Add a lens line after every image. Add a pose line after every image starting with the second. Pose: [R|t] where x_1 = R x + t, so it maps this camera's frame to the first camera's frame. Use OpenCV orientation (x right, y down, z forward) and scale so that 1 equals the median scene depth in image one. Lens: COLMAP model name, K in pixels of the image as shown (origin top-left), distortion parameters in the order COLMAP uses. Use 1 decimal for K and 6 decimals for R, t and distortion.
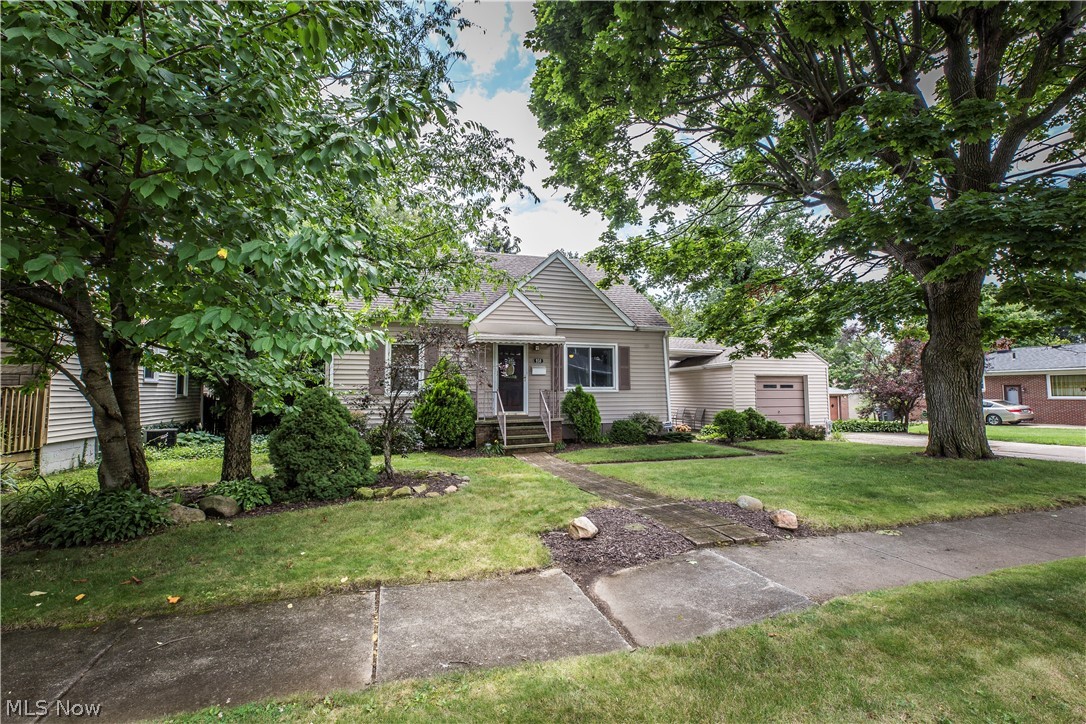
lens RADIAL K [[498.1, 0, 544.1], [0, 498.1, 357.9], [0, 0, 1]] dist [0.001554, 0.000367]
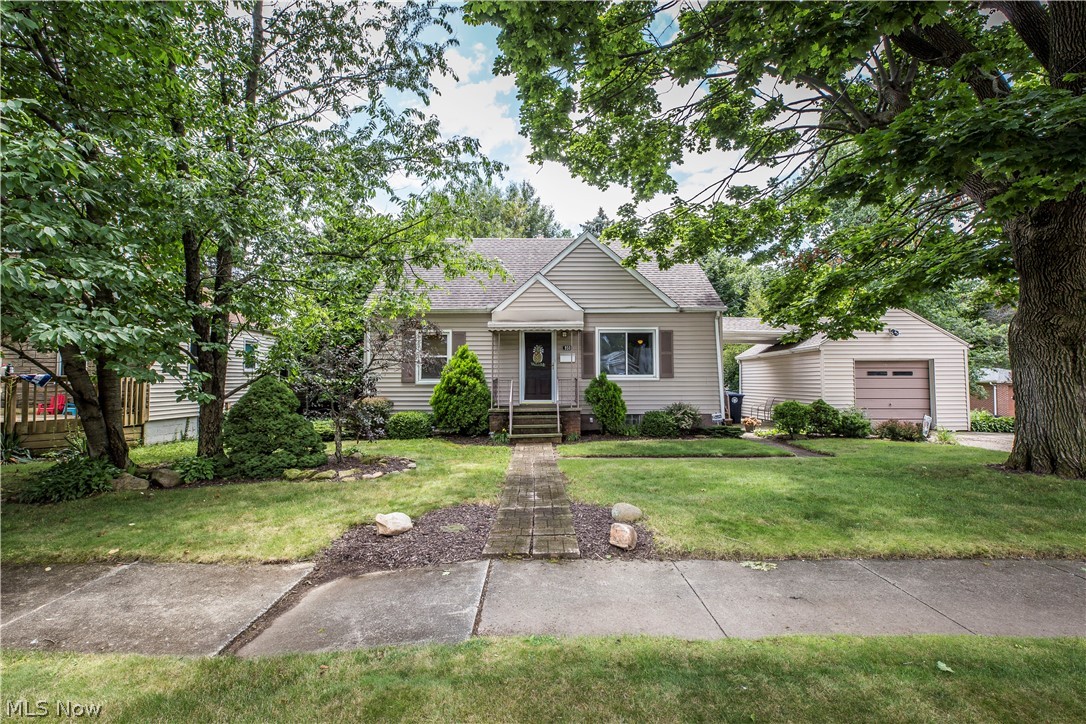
lens RADIAL K [[498.1, 0, 542.9], [0, 498.1, 362.3], [0, 0, 1]] dist [0.001554, 0.000367]
pose [[0.952326, -0.010011, -0.304917, 0.258032], [0.020309, 0.999325, 0.030619, 0.003597], [0.304405, -0.035352, 0.951886, 0.076729]]
